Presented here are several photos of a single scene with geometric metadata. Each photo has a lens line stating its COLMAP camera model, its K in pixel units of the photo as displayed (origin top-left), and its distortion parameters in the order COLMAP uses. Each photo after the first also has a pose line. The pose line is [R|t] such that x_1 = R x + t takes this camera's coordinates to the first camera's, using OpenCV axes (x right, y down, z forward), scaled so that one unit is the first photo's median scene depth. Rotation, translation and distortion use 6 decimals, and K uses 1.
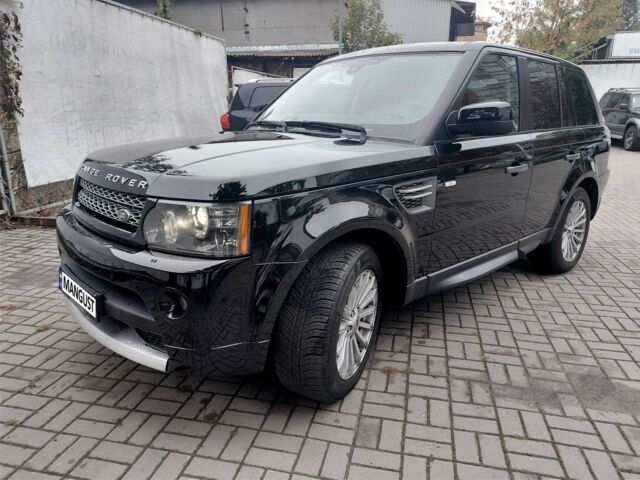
lens RADIAL K [[459.1, 0, 318.4], [0, 459.1, 236.8], [0, 0, 1]] dist [0.065868, -0.060685]
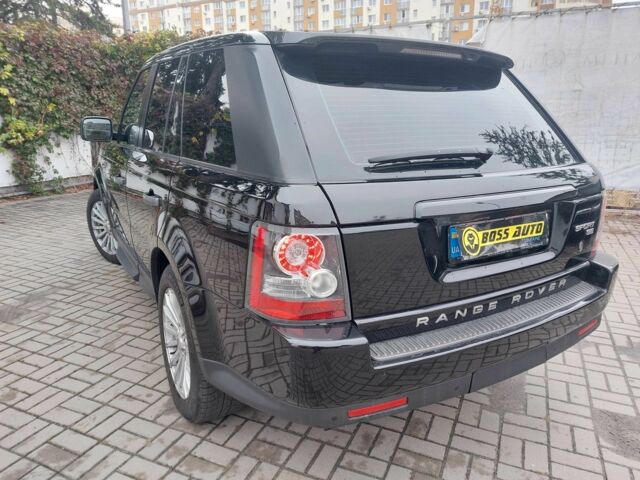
lens RADIAL K [[459.1, 0, 327.3], [0, 459.1, 232.5], [0, 0, 1]] dist [0.065868, -0.060685]
pose [[-0.195780, 0.229169, -0.953494, 1.405769], [-0.267914, 0.922821, 0.276807, -0.468018], [0.943341, 0.309648, -0.119273, 1.657762]]
